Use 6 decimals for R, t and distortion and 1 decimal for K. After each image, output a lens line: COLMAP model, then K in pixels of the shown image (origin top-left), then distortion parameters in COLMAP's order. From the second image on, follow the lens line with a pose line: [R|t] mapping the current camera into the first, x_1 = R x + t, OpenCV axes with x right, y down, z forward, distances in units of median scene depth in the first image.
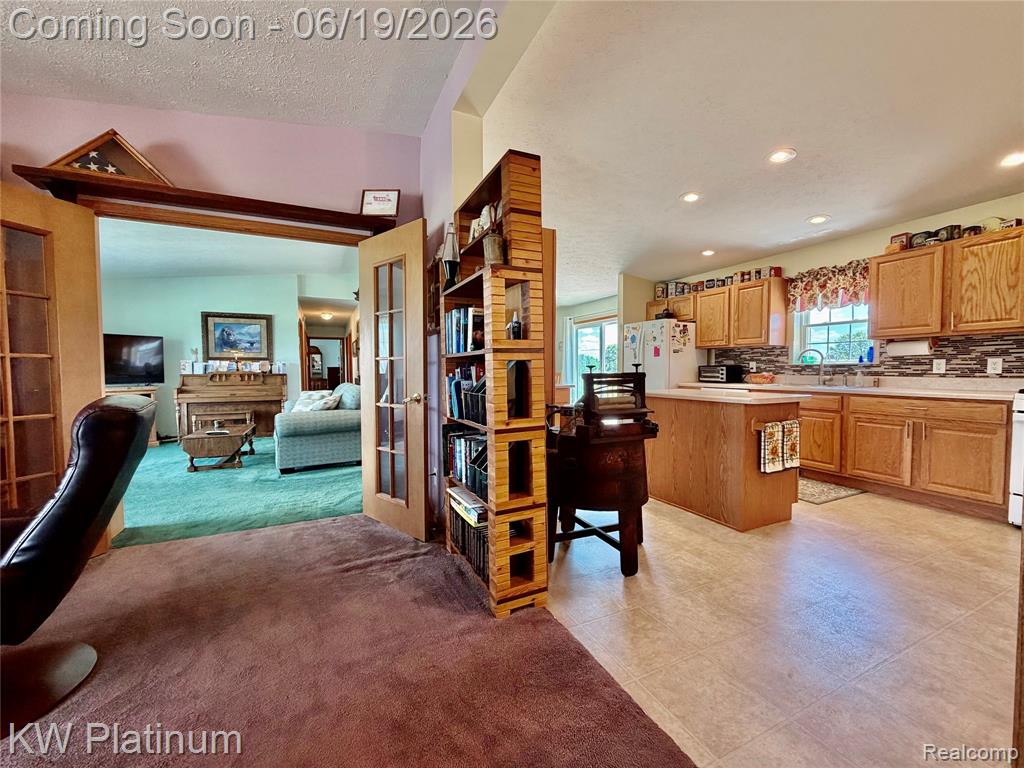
lens RADIAL K [[408.8, 0, 510.2], [0, 408.8, 385.3], [0, 0, 1]] dist [0.000613, 0.000163]
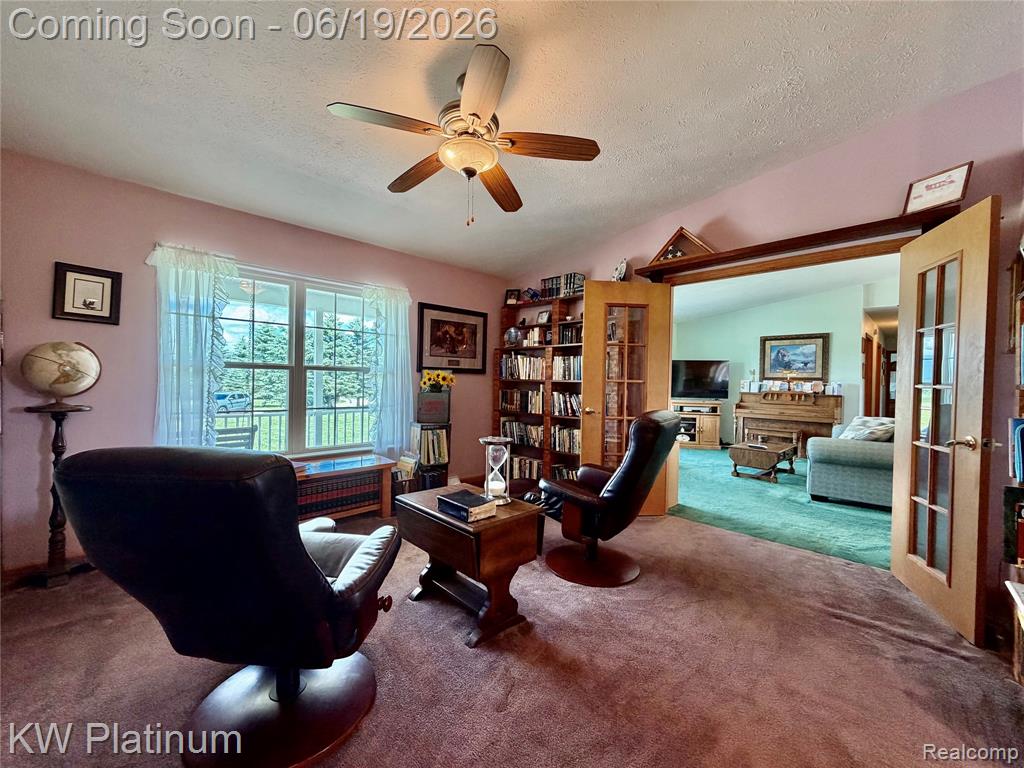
lens RADIAL K [[408.8, 0, 509.2], [0, 408.8, 384.7], [0, 0, 1]] dist [0.000613, 0.000163]
pose [[0.331178, 0.019740, -0.943362, 0.116449], [-0.057705, 0.998333, 0.000632, -0.015251], [0.941802, 0.054227, 0.331765, -0.017229]]
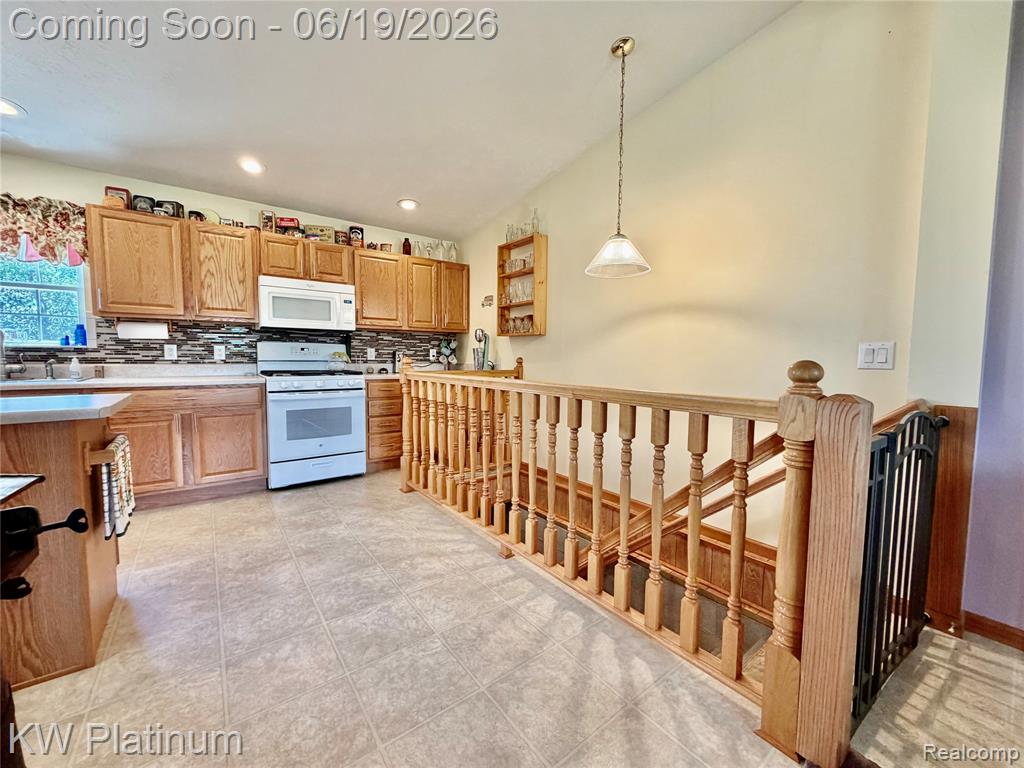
lens RADIAL K [[408.8, 0, 509.7], [0, 408.8, 384.3], [0, 0, 1]] dist [0.000613, 0.000163]
pose [[-0.207144, -0.061310, 0.976387, -0.019754], [0.034064, 0.996977, 0.069830, -0.010220], [-0.977717, 0.047725, -0.204429, 0.373437]]
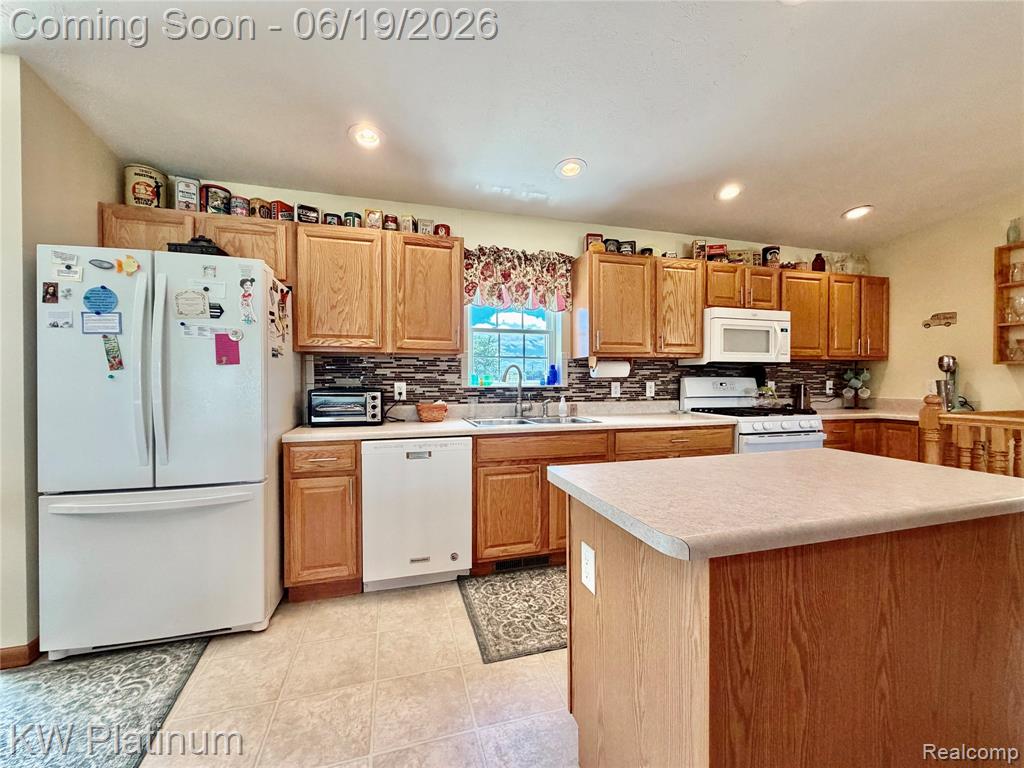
lens RADIAL K [[408.8, 0, 509.9], [0, 408.8, 385.7], [0, 0, 1]] dist [0.000613, 0.000163]
pose [[0.152821, -0.004928, 0.988242, 0.077467], [0.043650, 0.999045, -0.001768, -0.054320], [-0.987289, 0.043407, 0.152890, 0.929138]]
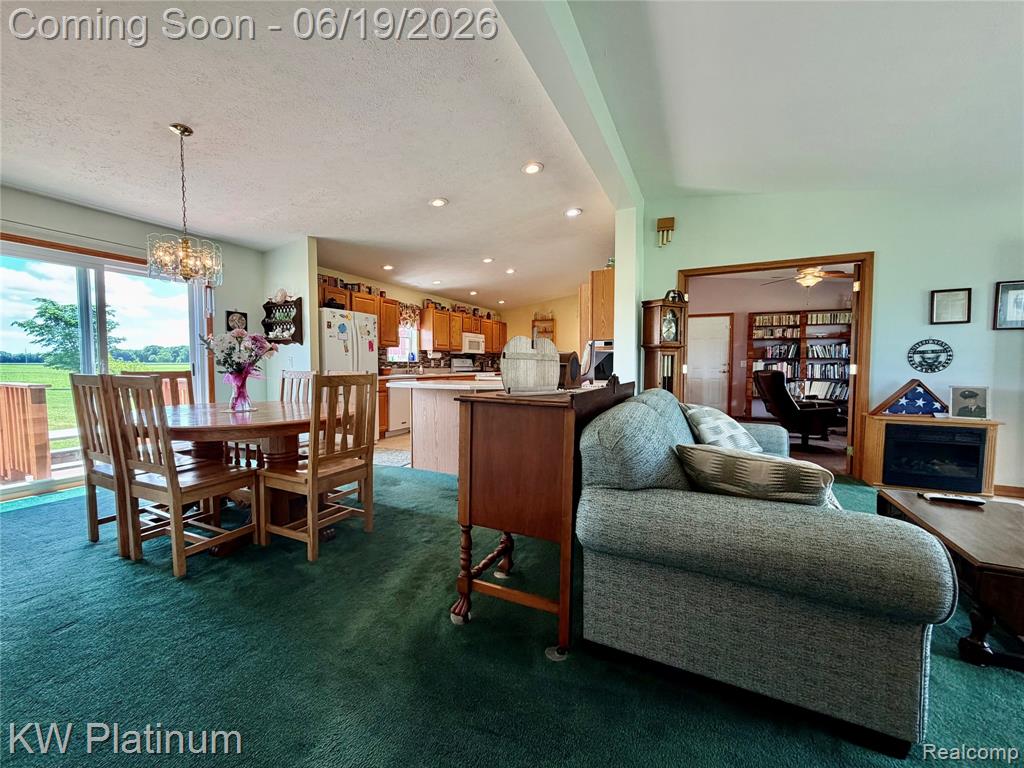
lens RADIAL K [[408.8, 0, 510.1], [0, 408.8, 385.7], [0, 0, 1]] dist [0.000613, 0.000163]
pose [[-0.634047, -0.035178, 0.772494, -0.809091], [0.034342, 0.996698, 0.073576, -0.062682], [-0.772531, 0.073179, -0.630746, 1.774333]]
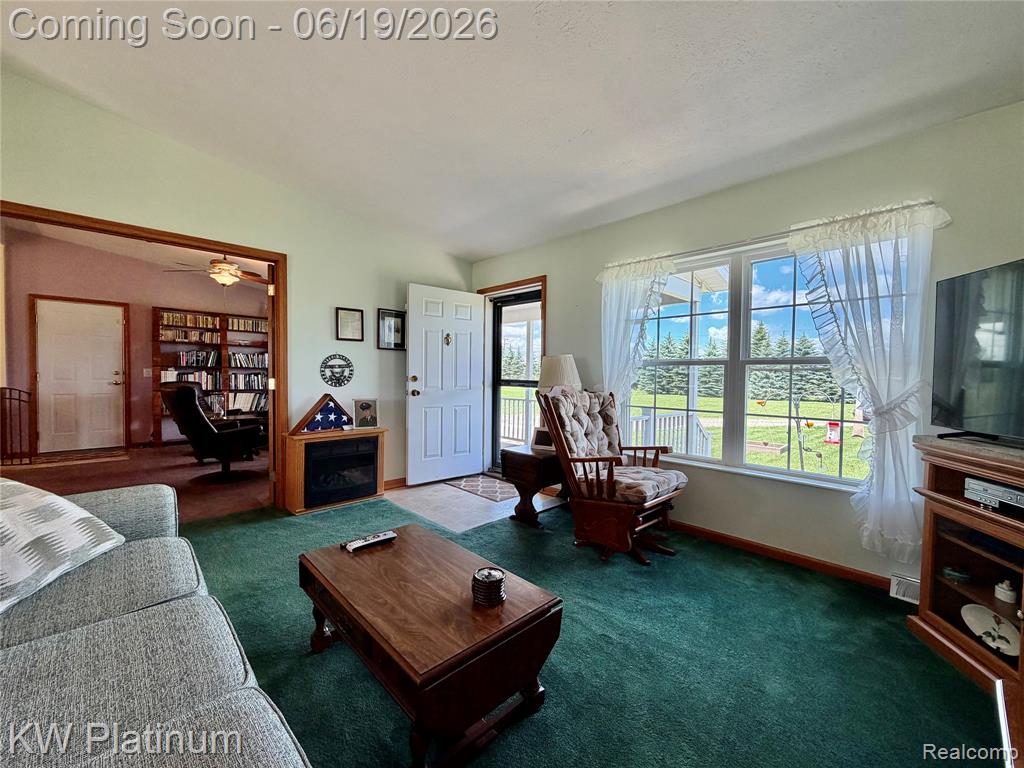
lens RADIAL K [[408.8, 0, 510.2], [0, 408.8, 384.1], [0, 0, 1]] dist [0.000613, 0.000163]
pose [[-0.946761, 0.000924, -0.321935, -0.771595], [-0.020877, 0.997715, 0.064261, -0.066662], [0.321259, 0.067561, -0.944578, 1.505333]]
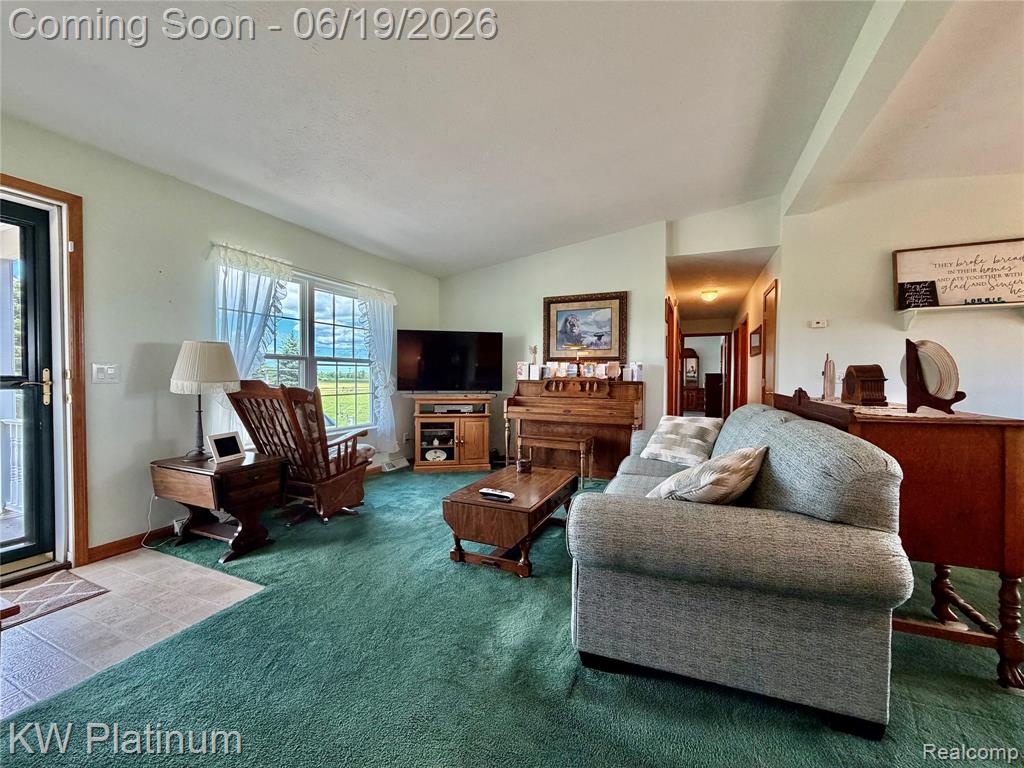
lens RADIAL K [[408.8, 0, 510.9], [0, 408.8, 386.2], [0, 0, 1]] dist [0.000613, 0.000163]
pose [[0.654490, 0.026281, -0.755614, -0.343231], [-0.037915, 0.999279, 0.001915, -0.024345], [0.755120, 0.027396, 0.655014, 0.723229]]
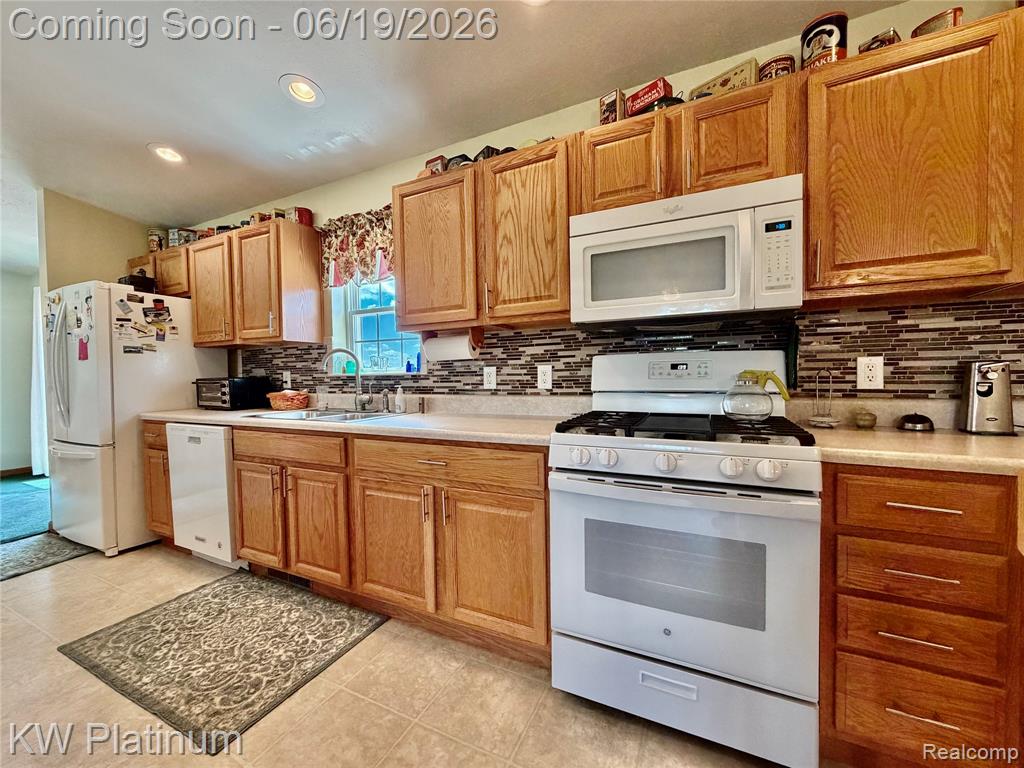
lens RADIAL K [[408.8, 0, 510.2], [0, 408.8, 385.9], [0, 0, 1]] dist [0.000613, 0.000163]
pose [[0.778621, -0.022893, 0.627077, 0.575683], [0.036936, 0.999274, -0.009382, -0.022840], [-0.626407, 0.030467, 0.778901, 0.416870]]
